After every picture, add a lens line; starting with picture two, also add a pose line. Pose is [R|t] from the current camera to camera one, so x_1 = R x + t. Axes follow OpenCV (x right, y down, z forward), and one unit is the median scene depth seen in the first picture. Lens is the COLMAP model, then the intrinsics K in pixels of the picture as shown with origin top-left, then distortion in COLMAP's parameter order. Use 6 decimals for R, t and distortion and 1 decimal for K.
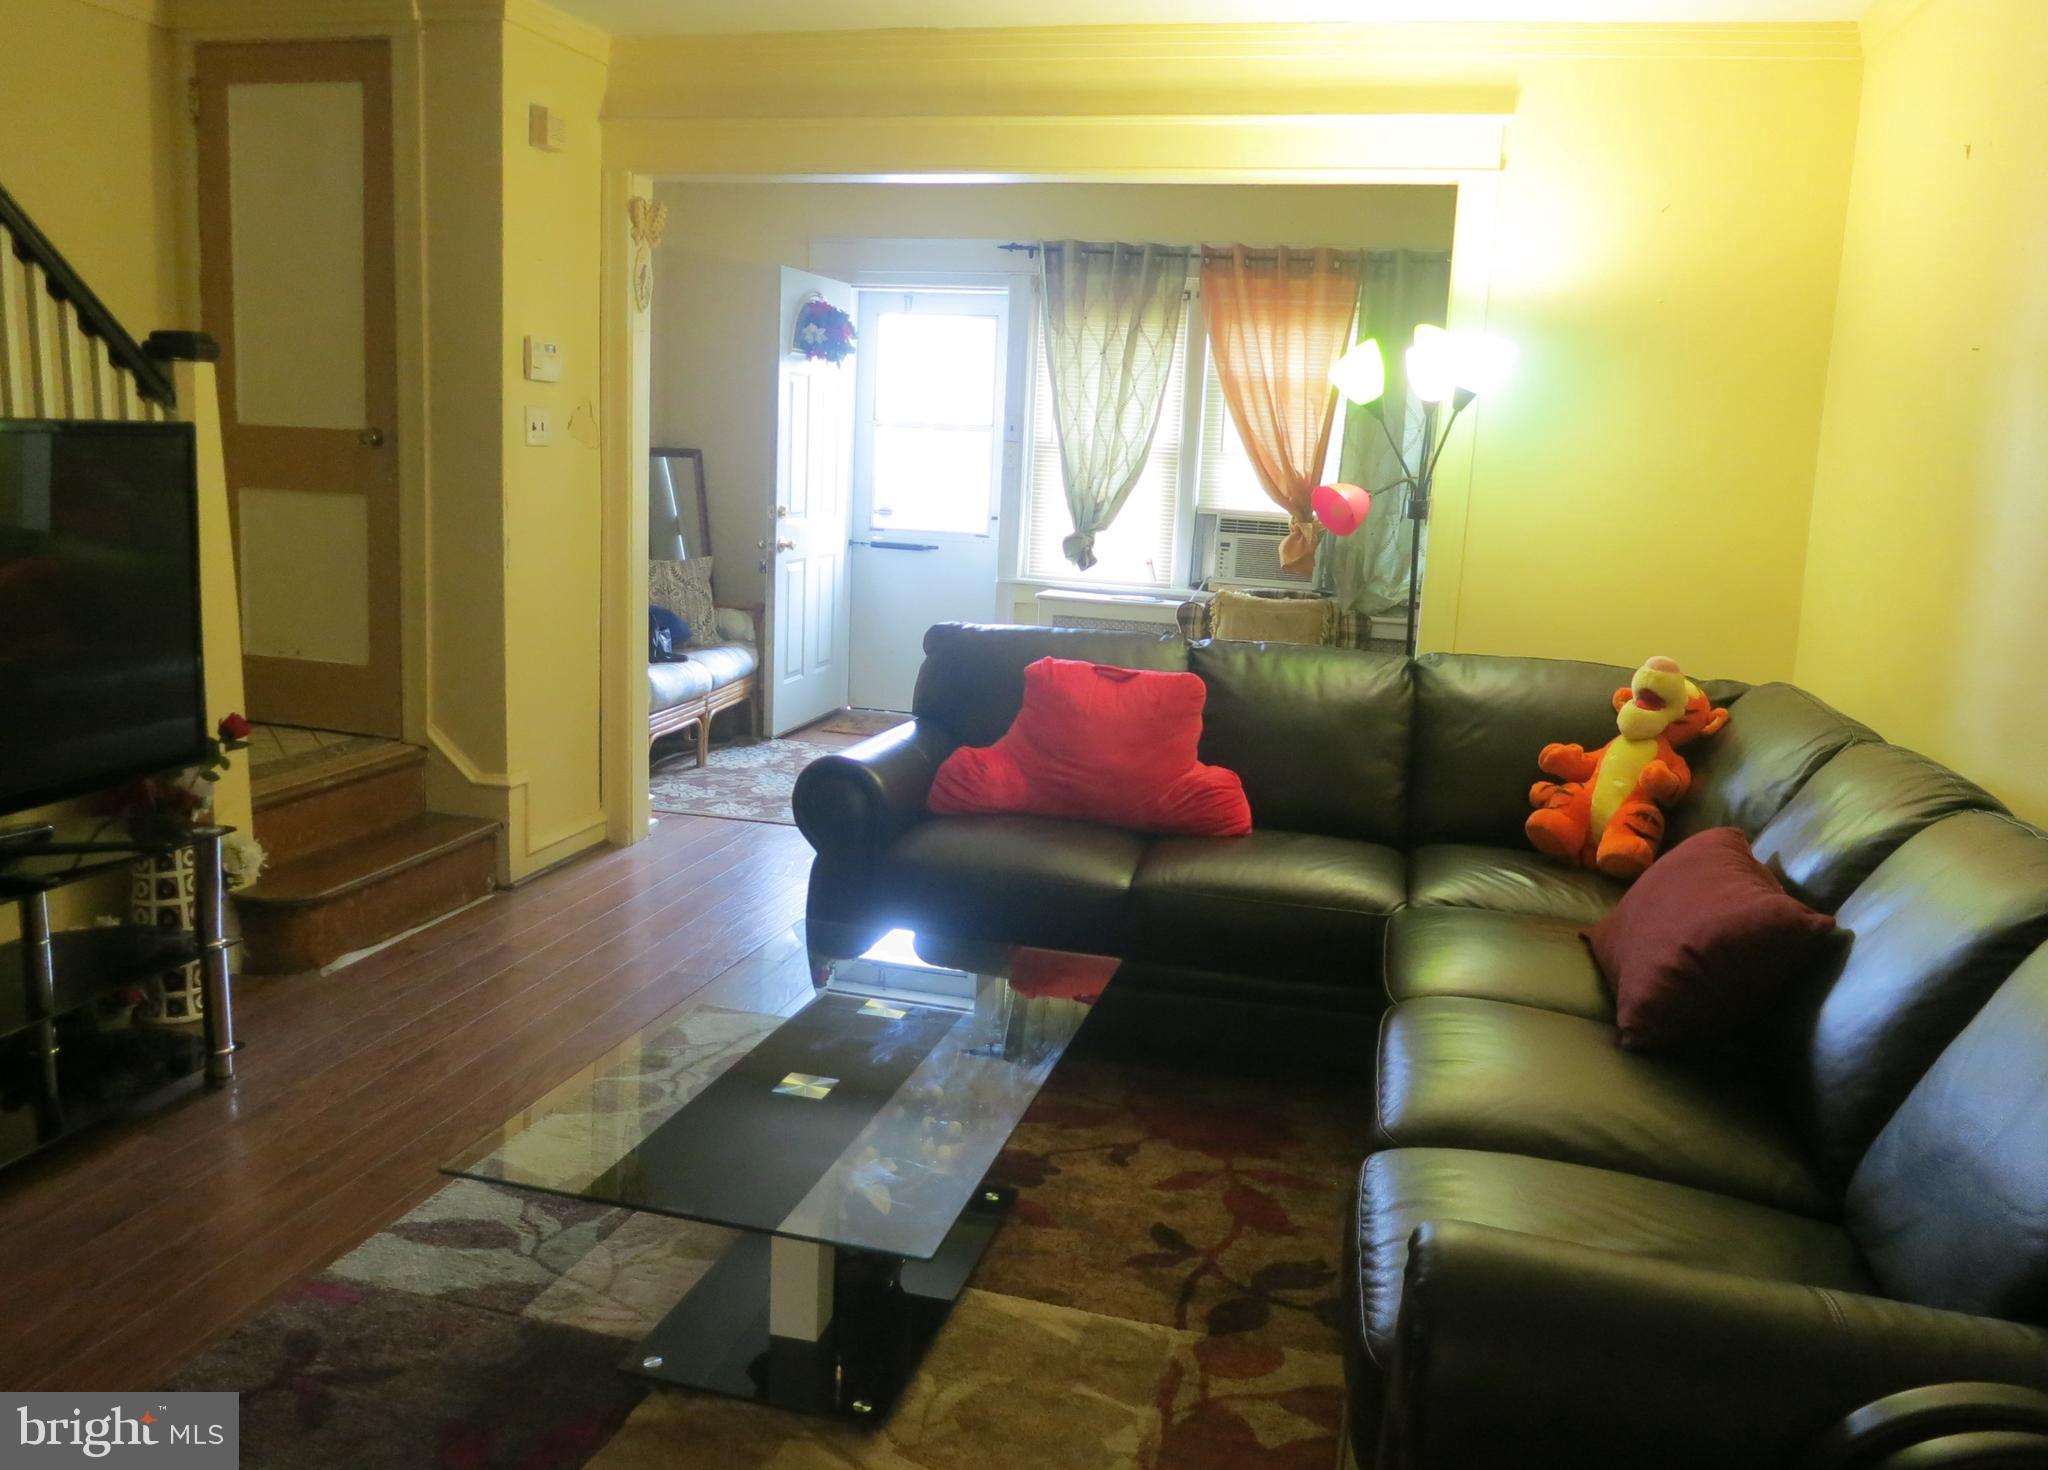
lens RADIAL K [[1571.6, 0, 1033.5], [0, 1571.6, 739.0], [0, 0, 1]] dist [-0.046820, 0.000262]
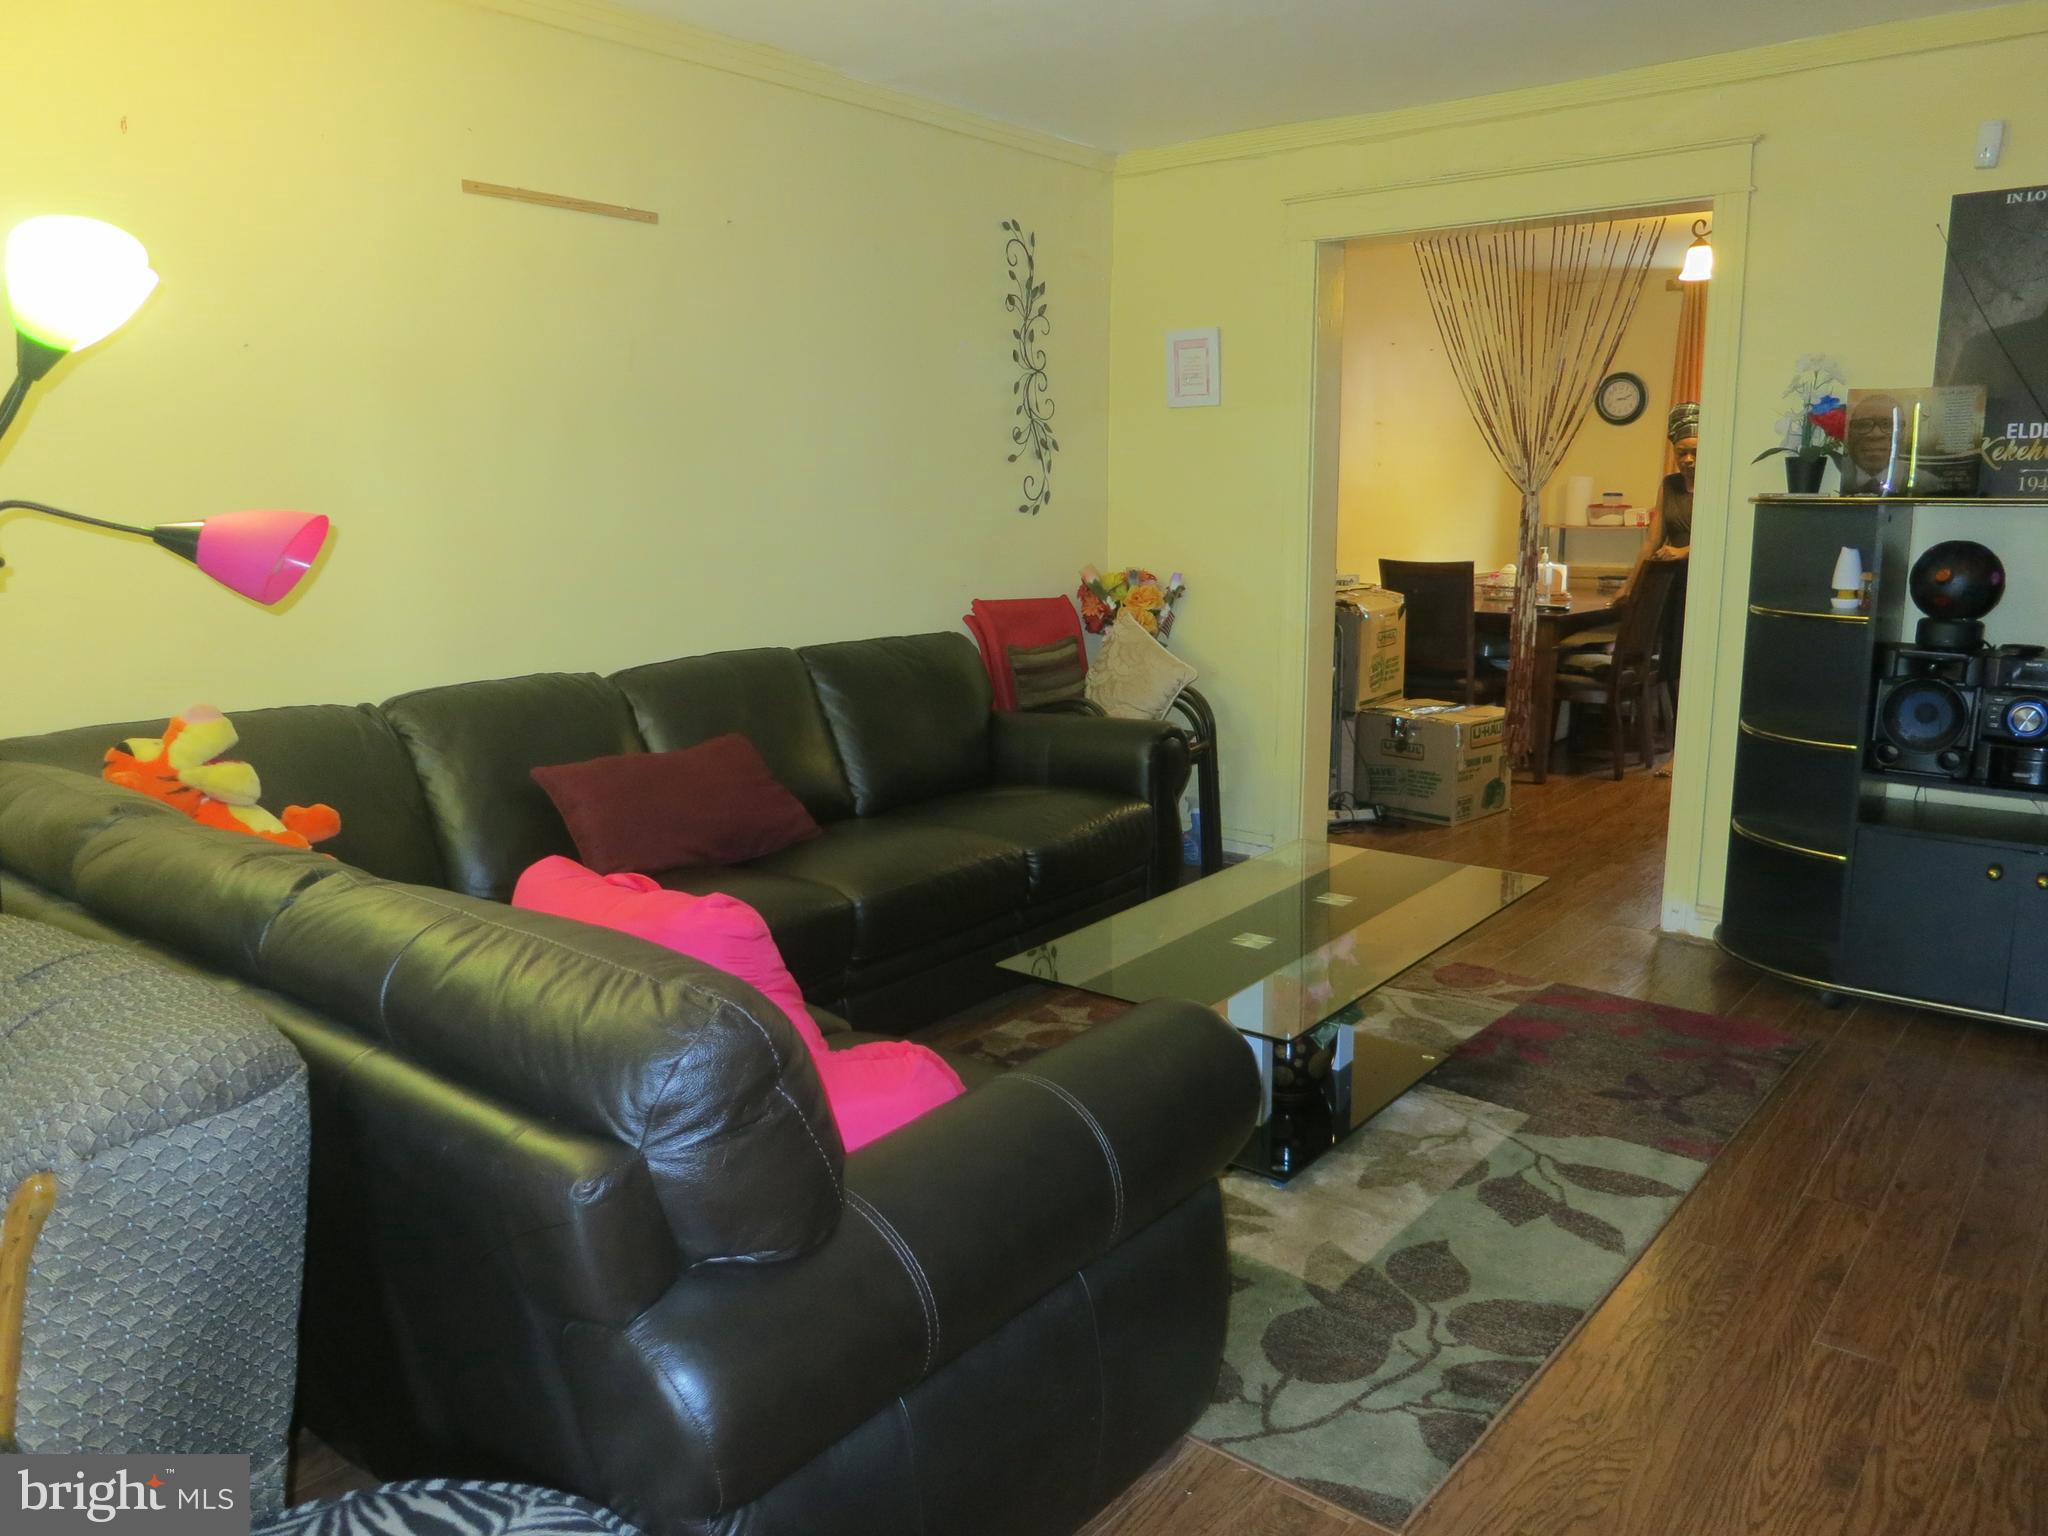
lens RADIAL K [[1503.8, 0, 1029.5], [0, 1503.8, 775.2], [0, 0, 1]] dist [-0.056518, 0.014718]
pose [[-0.906774, -0.113073, 0.406172, -0.391284], [0.049211, 0.928397, 0.368318, -0.372603], [-0.418736, 0.353969, -0.836281, 1.978610]]
